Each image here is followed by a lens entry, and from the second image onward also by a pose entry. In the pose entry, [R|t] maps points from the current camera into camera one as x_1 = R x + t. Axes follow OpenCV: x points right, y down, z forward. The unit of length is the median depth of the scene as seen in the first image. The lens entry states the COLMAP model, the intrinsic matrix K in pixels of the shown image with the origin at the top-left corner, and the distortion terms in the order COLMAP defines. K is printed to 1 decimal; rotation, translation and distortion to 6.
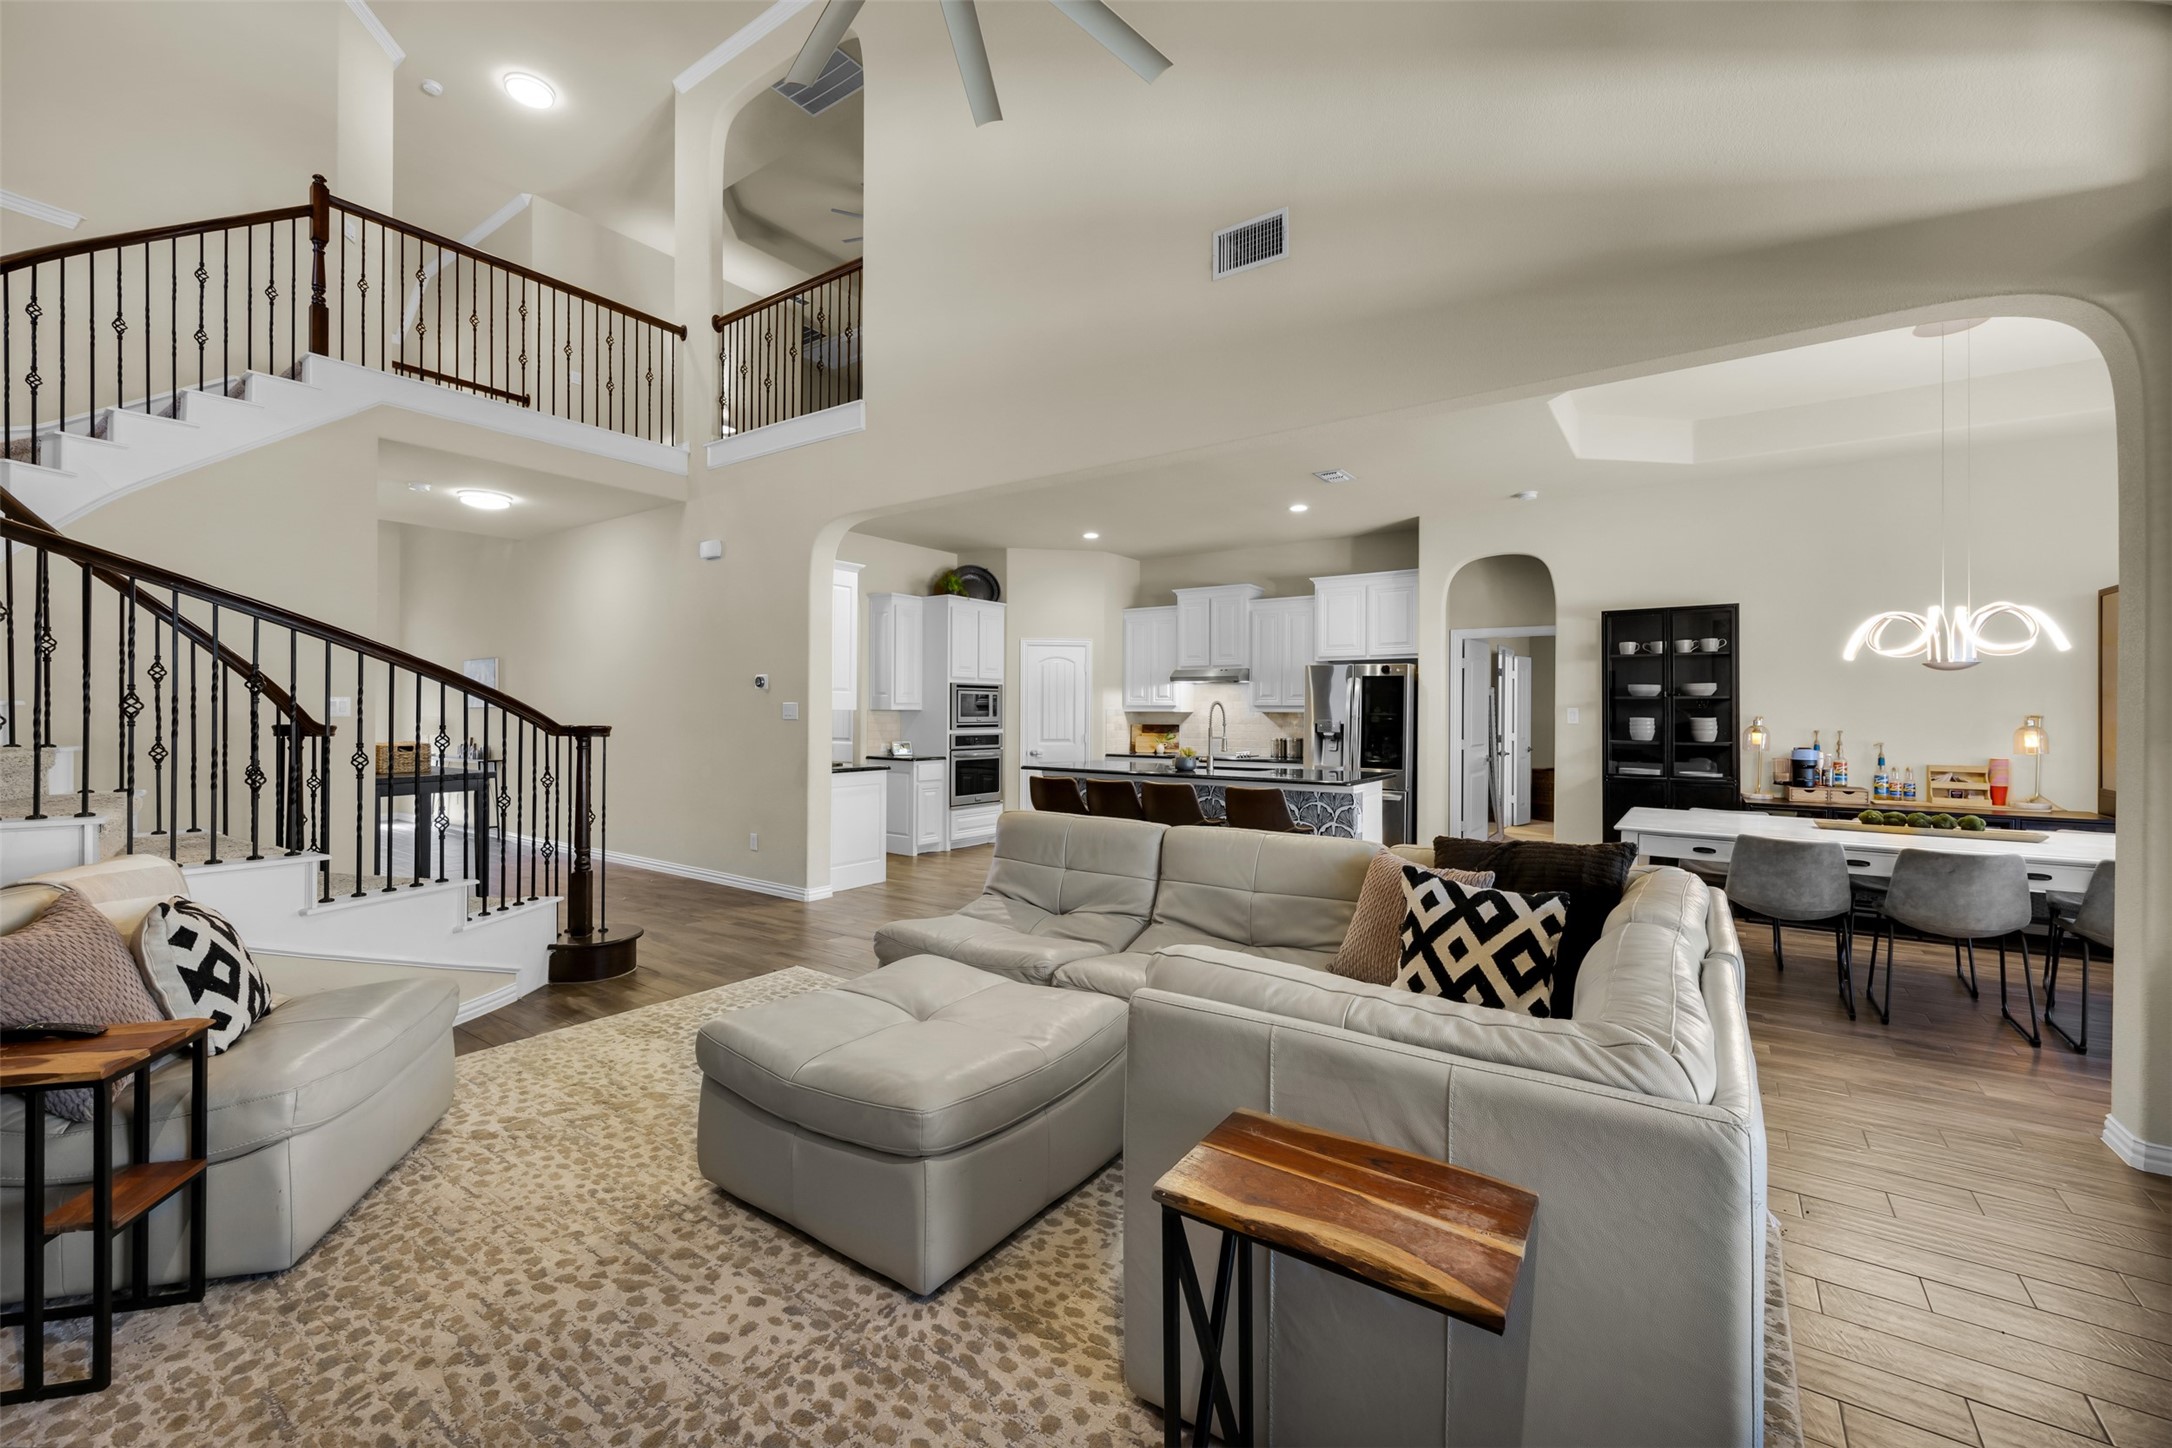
lens RADIAL K [[881.3, 0, 1081.8], [0, 881.3, 720.3], [0, 0, 1]] dist [-0.003437, 0.000126]
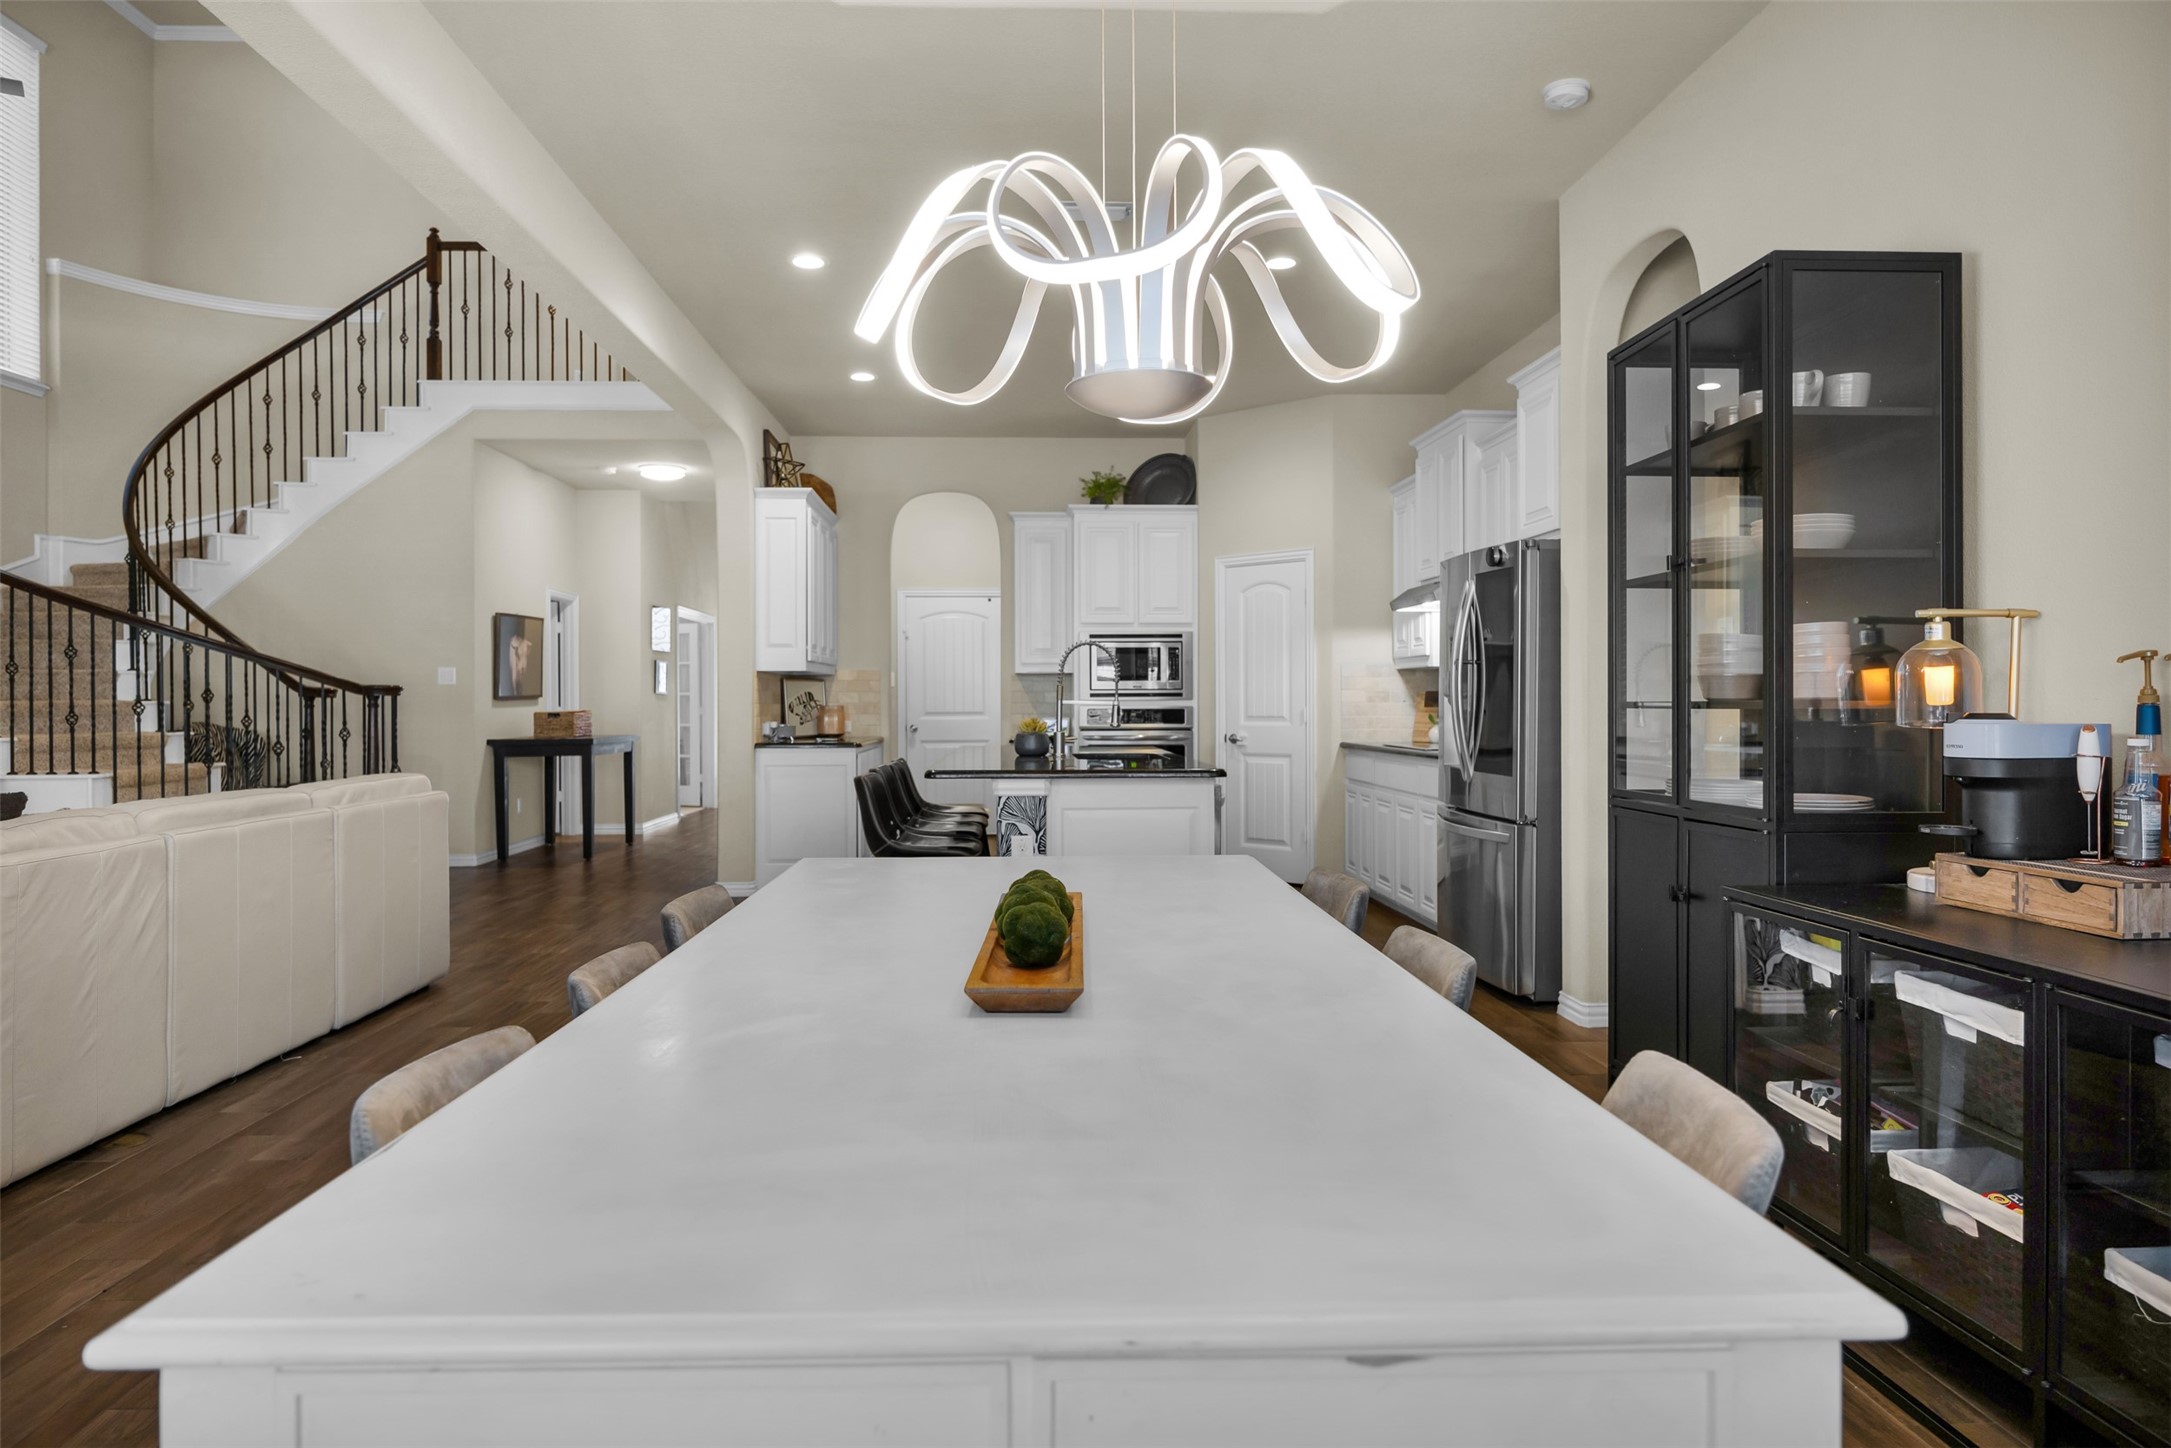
lens RADIAL K [[1339.0, 0, 1080.7], [0, 1339.0, 707.3], [0, 0, 1]] dist [0.004014, 0.000023]
pose [[0.614015, -0.003828, -0.789285, 0.724514], [-0.001011, 0.999984, -0.005637, 0.023608], [0.789293, 0.004259, 0.614001, 0.382797]]
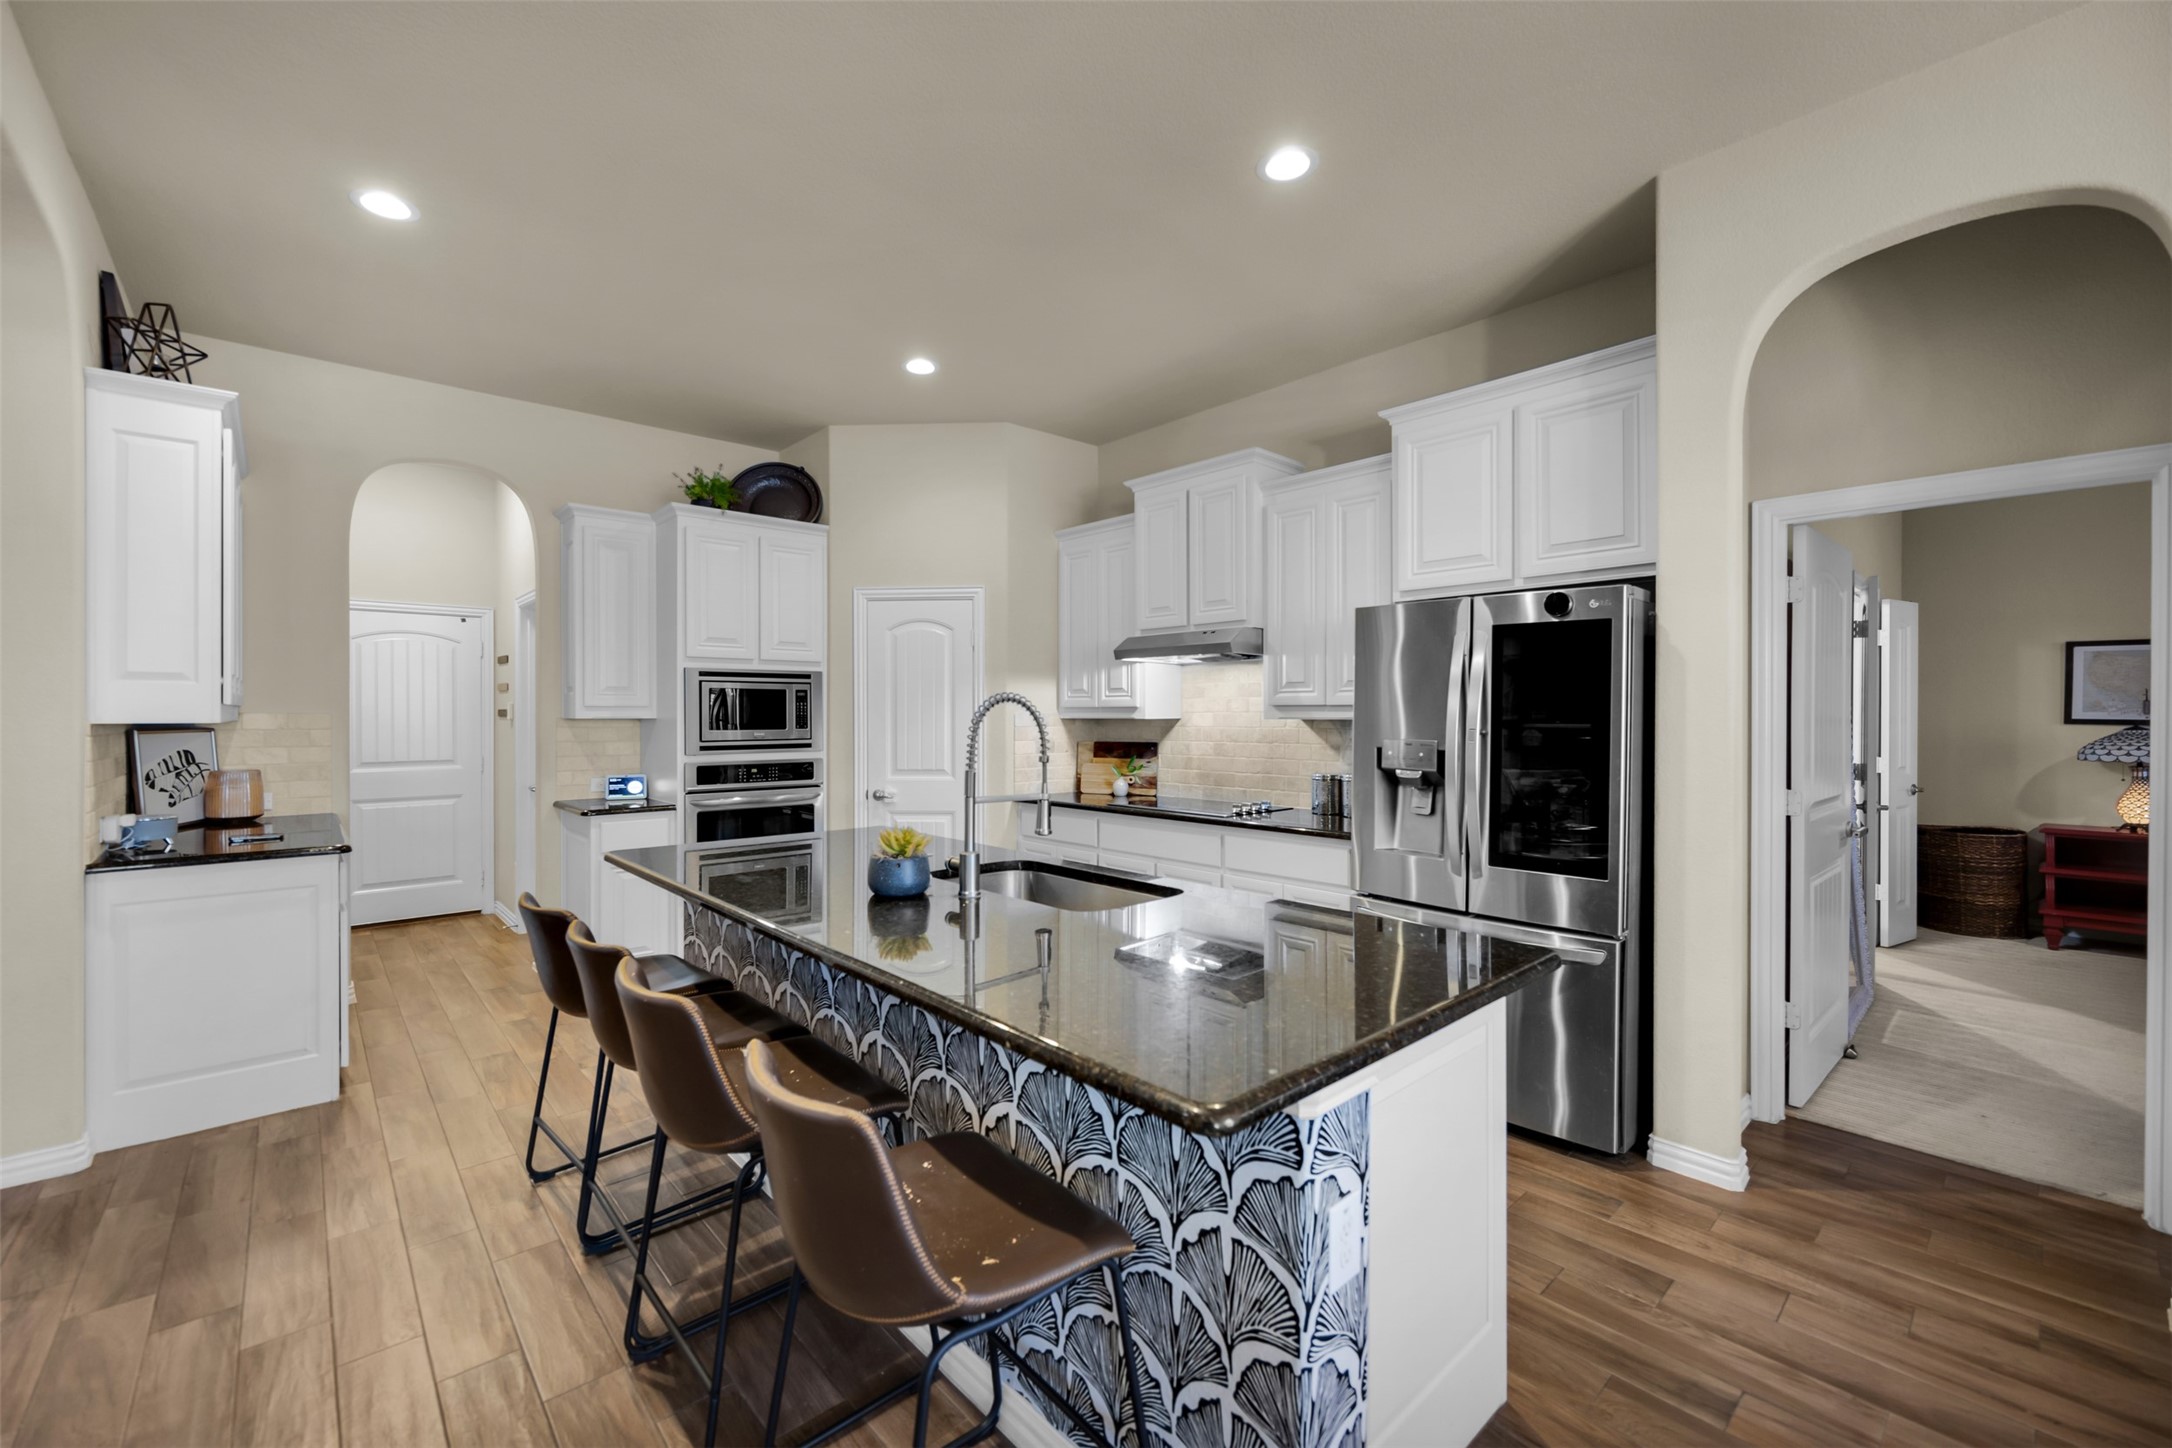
lens RADIAL K [[881.3, 0, 1079.5], [0, 881.3, 721.7], [0, 0, 1]] dist [-0.003437, 0.000126]
pose [[0.974566, -0.004741, -0.224053, 0.220858], [0.004514, 0.999989, -0.001524, -0.008354], [0.224057, 0.000474, 0.974576, 0.566488]]
